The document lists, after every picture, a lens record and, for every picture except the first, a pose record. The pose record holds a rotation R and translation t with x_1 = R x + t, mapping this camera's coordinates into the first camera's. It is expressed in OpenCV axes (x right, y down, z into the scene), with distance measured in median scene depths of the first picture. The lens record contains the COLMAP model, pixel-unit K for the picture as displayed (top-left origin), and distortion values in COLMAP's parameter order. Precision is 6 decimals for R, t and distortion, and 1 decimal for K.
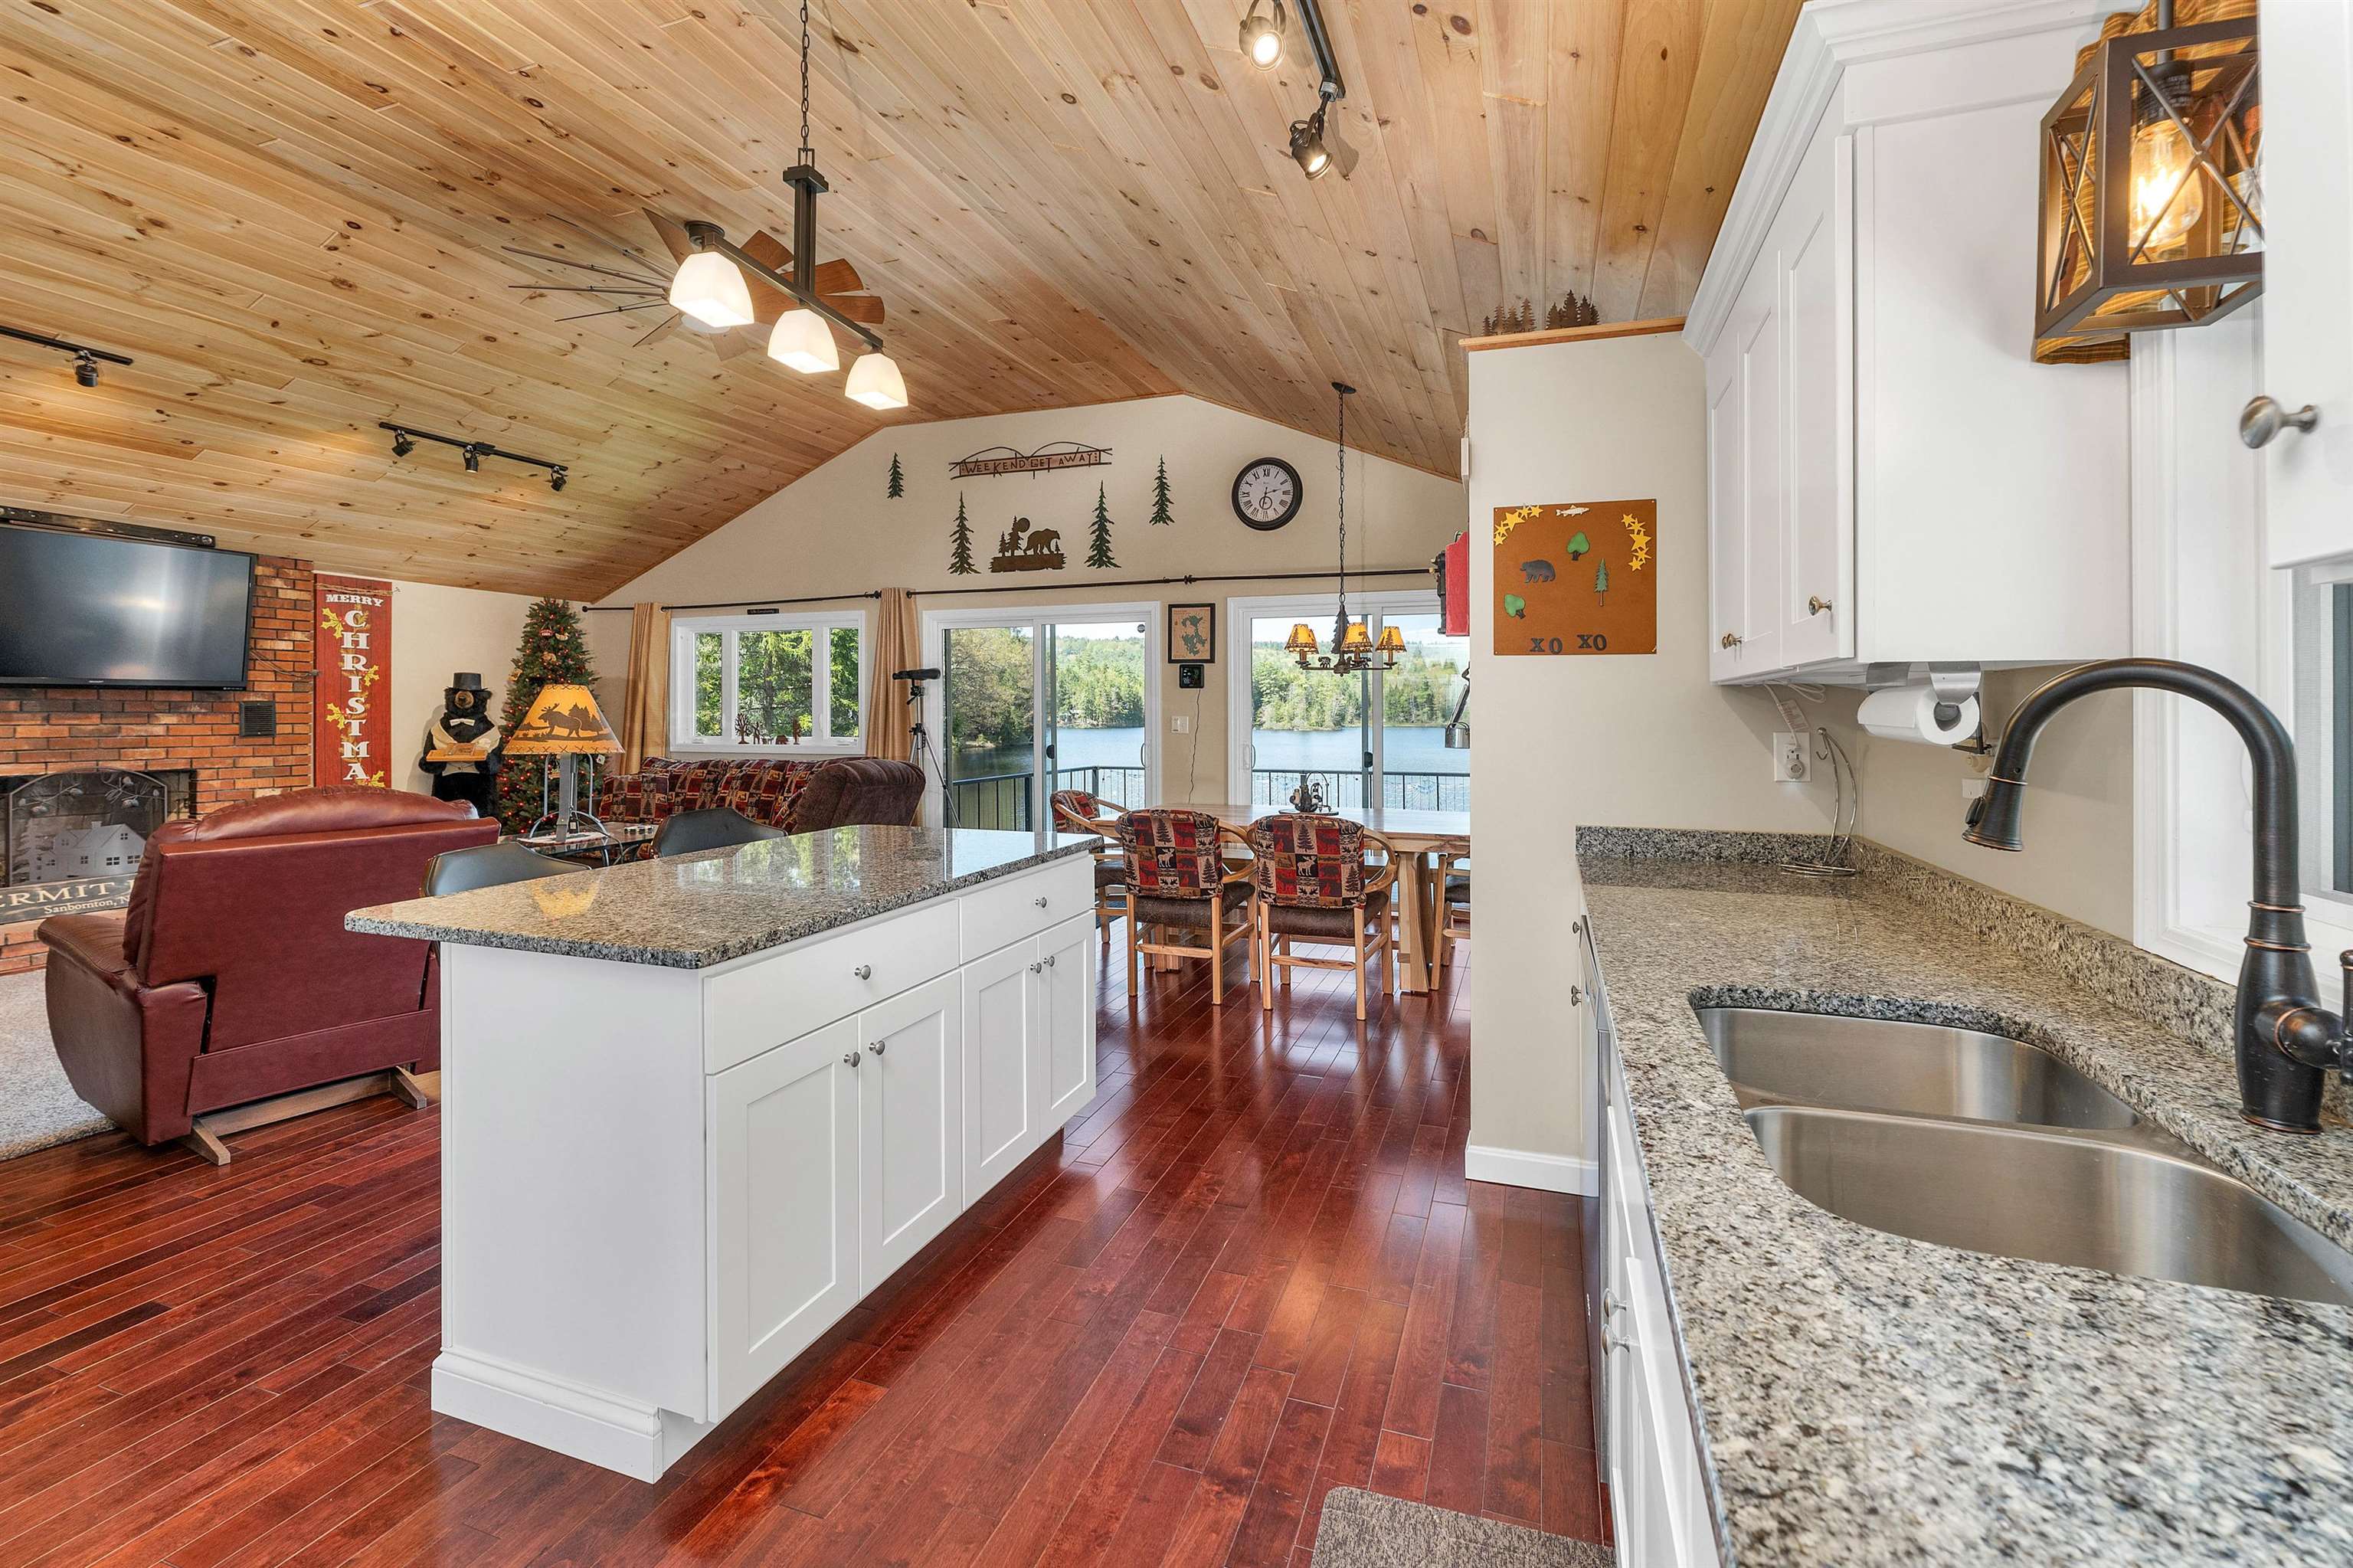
lens RADIAL K [[1027.4, 0, 1199.9], [0, 1027.4, 708.2], [0, 0, 1]] dist [-0.002686, -0.000965]
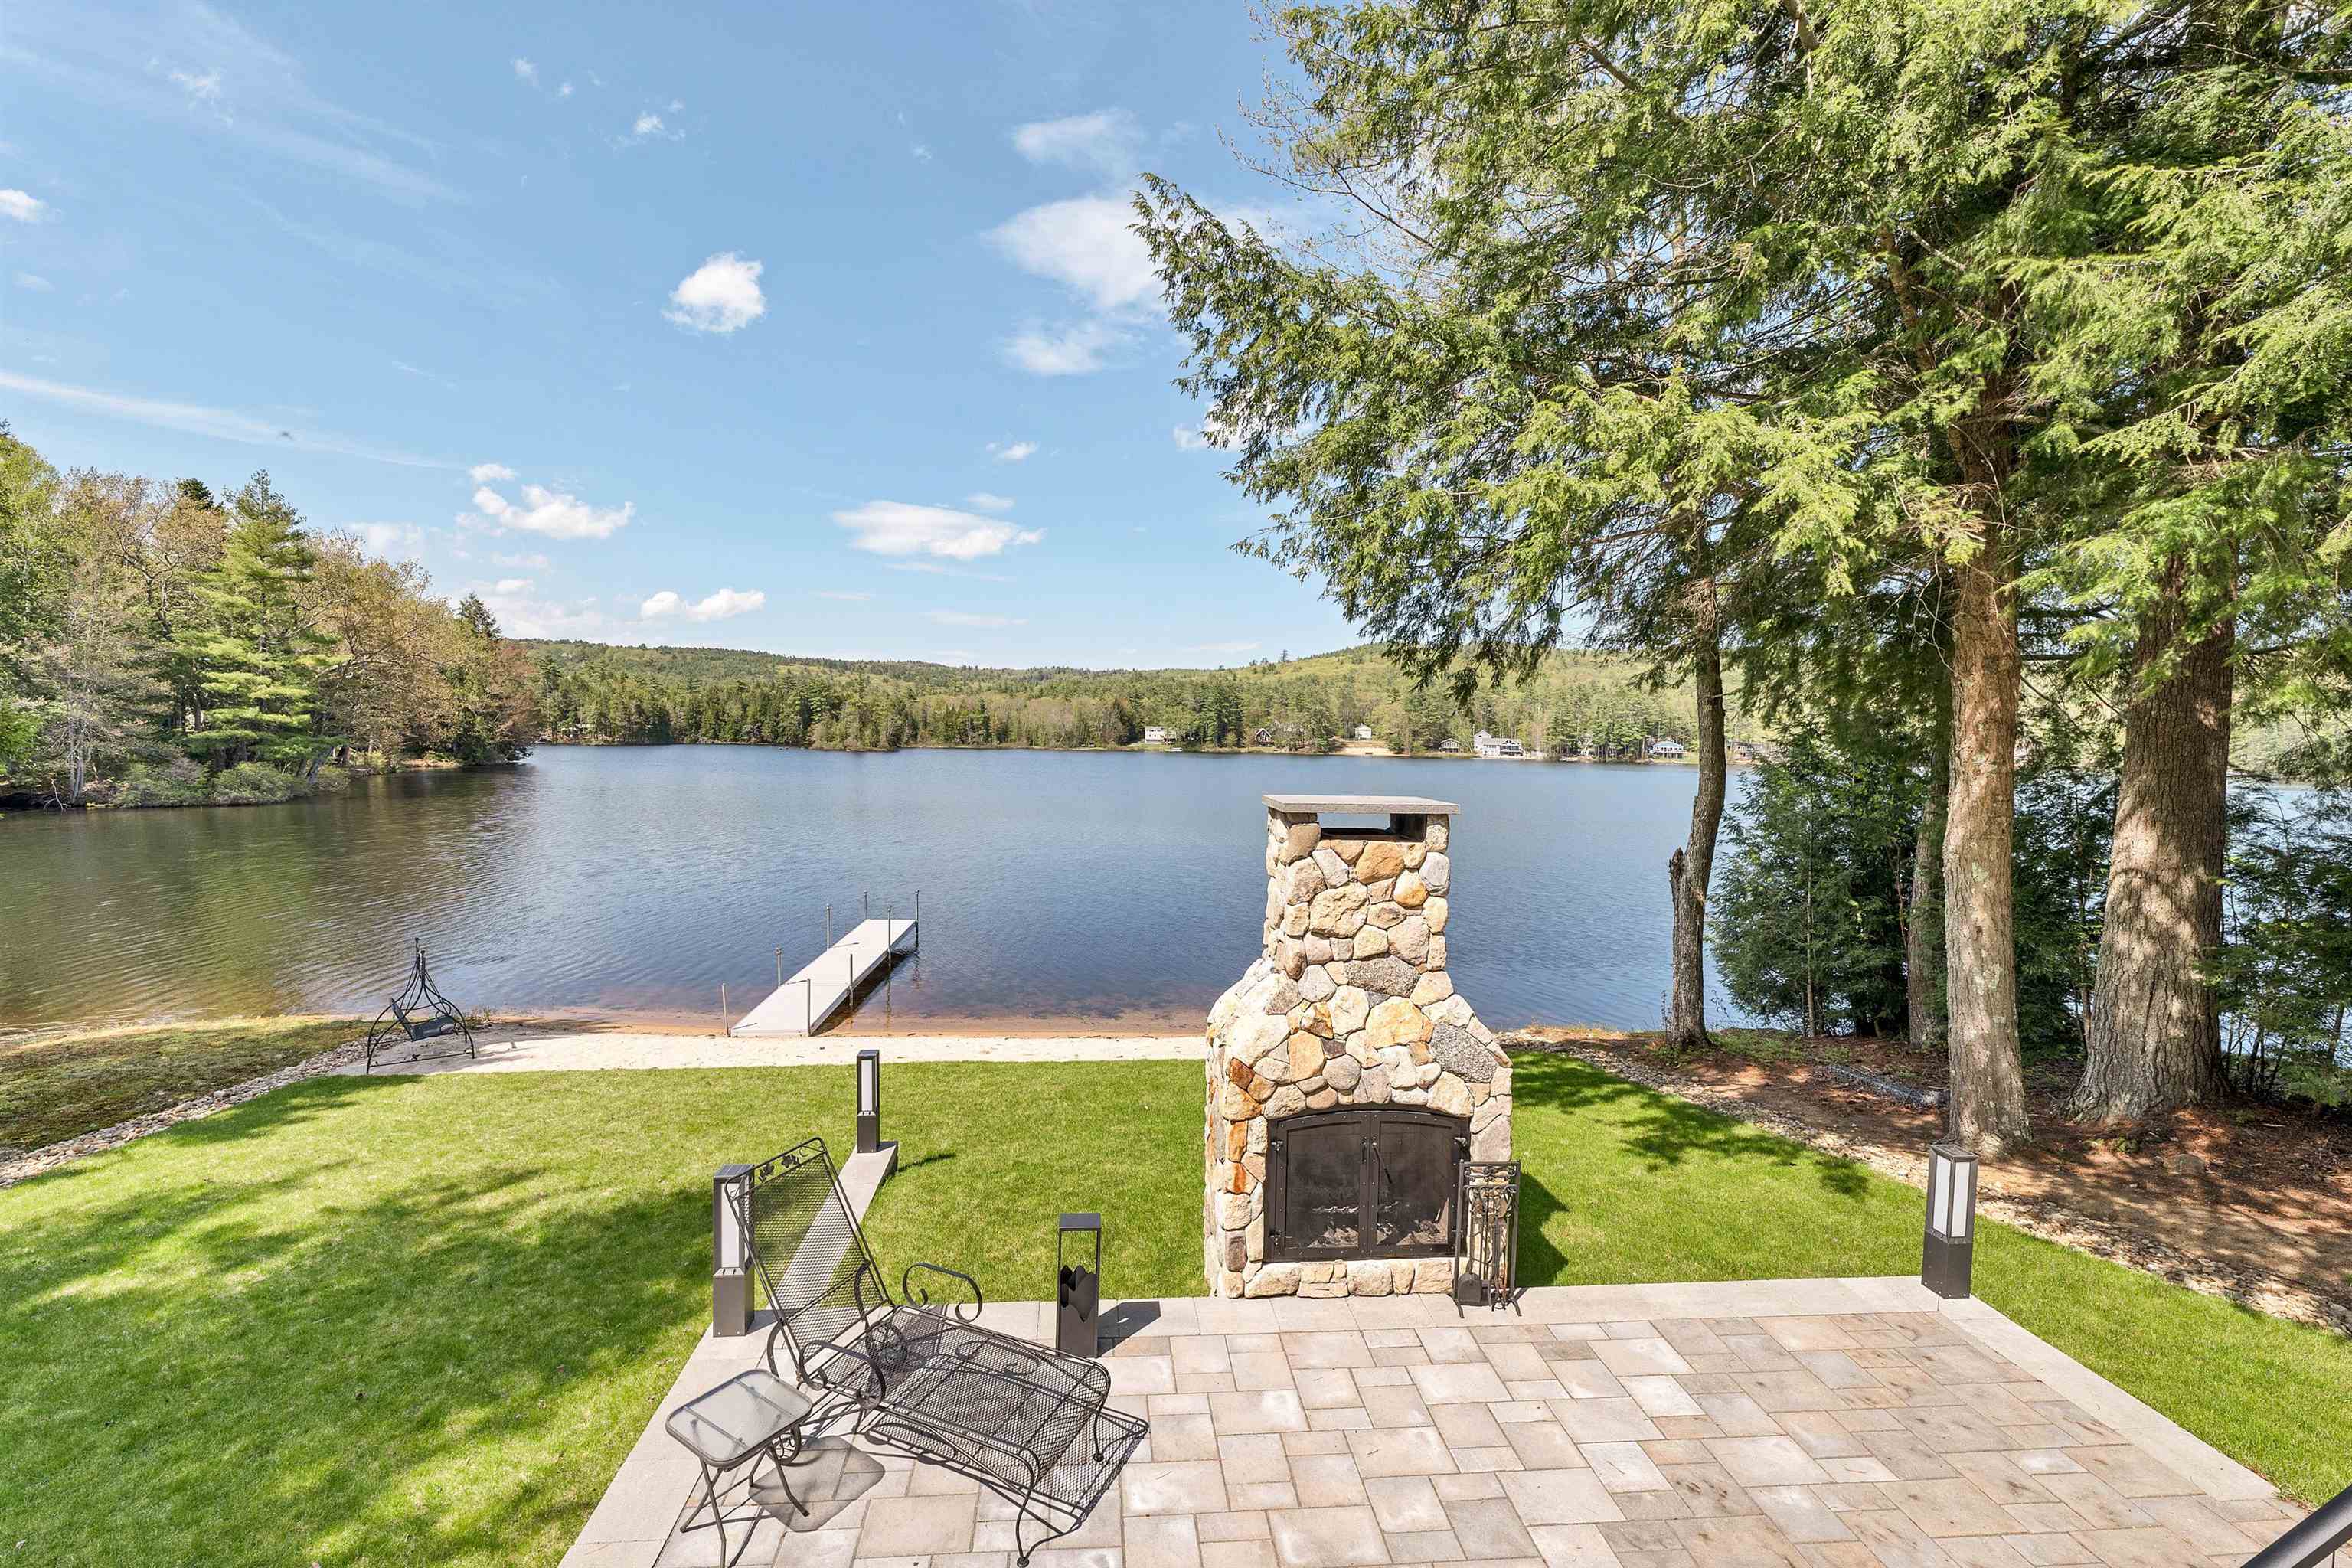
lens RADIAL K [[976.1, 0, 1168.0], [0, 976.1, 782.7], [0, 0, 1]] dist [-0.000237, -0.000051]
pose [[0.918191, -0.000311, 0.396139, 0.195116], [-0.020699, 0.998596, 0.048763, 0.032377], [-0.395598, -0.052973, 0.916895, 1.364202]]
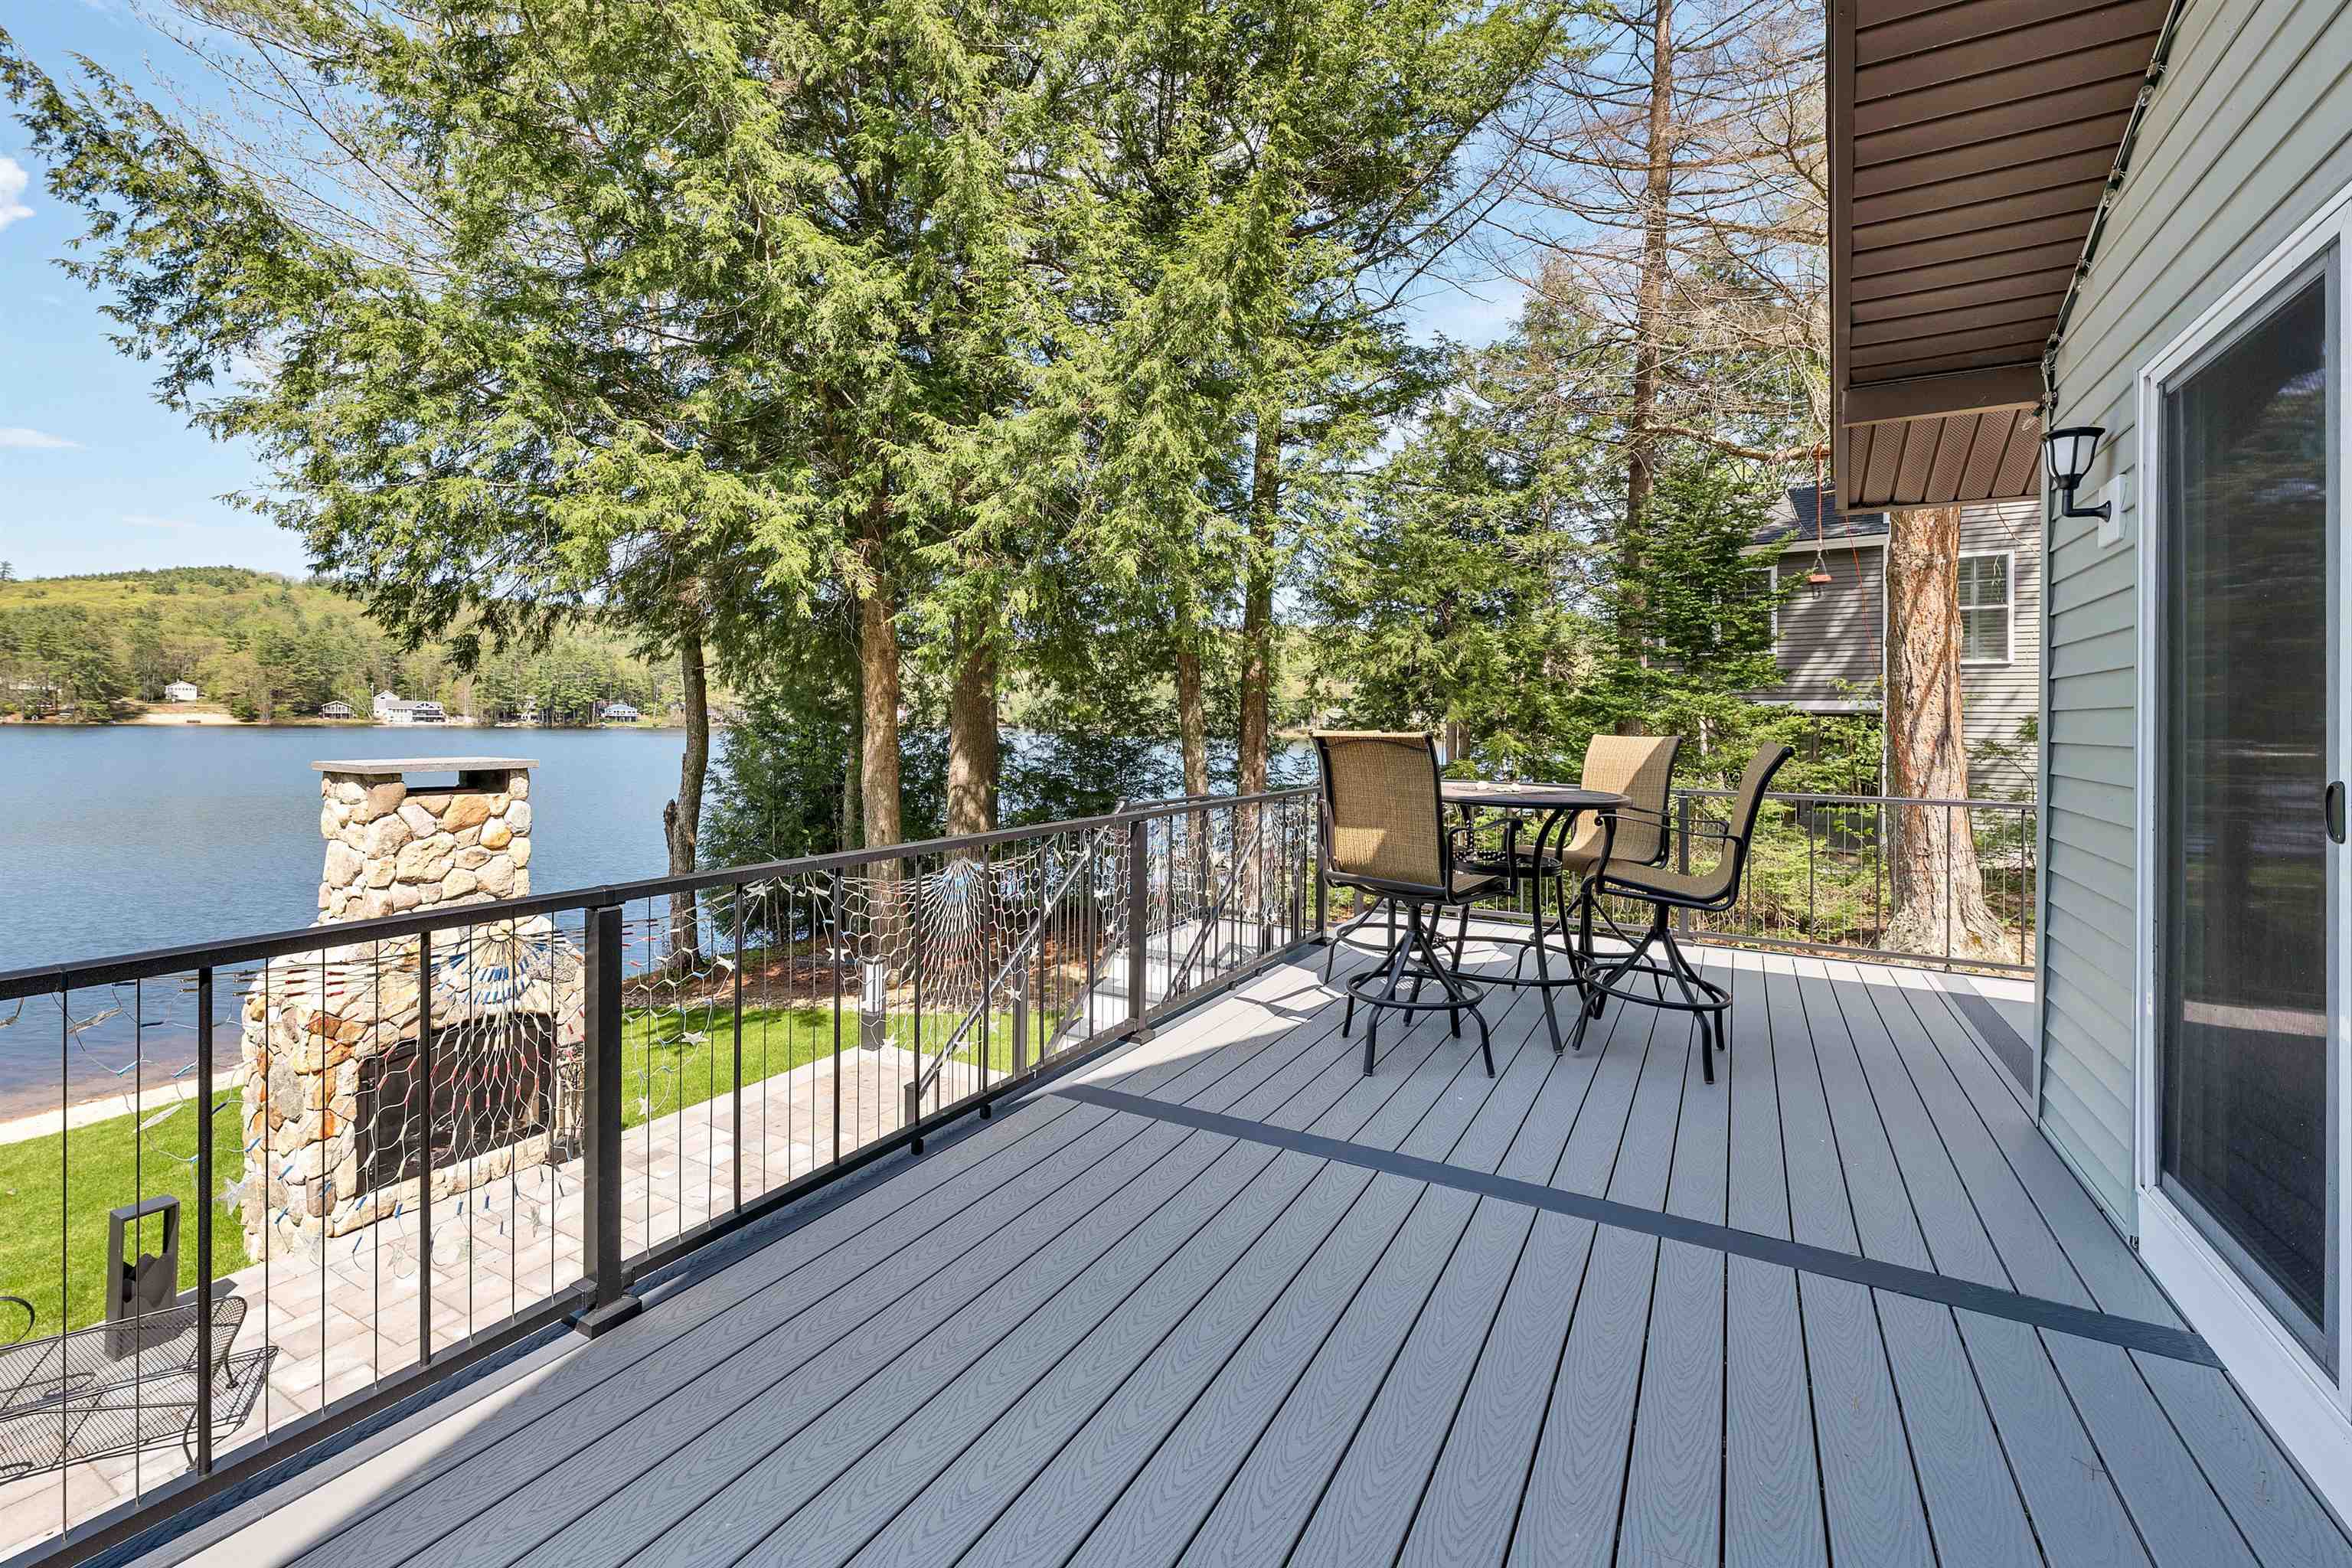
lens RADIAL K [[1002.1, 0, 1171.0], [0, 1002.1, 734.0], [0, 0, 1]] dist [0.008645, 0.000350]
pose [[0.187806, -0.013105, 0.982119, -0.139467], [-0.016197, 0.999734, 0.016437, 0.031335], [-0.982073, -0.018994, 0.187544, 1.189780]]
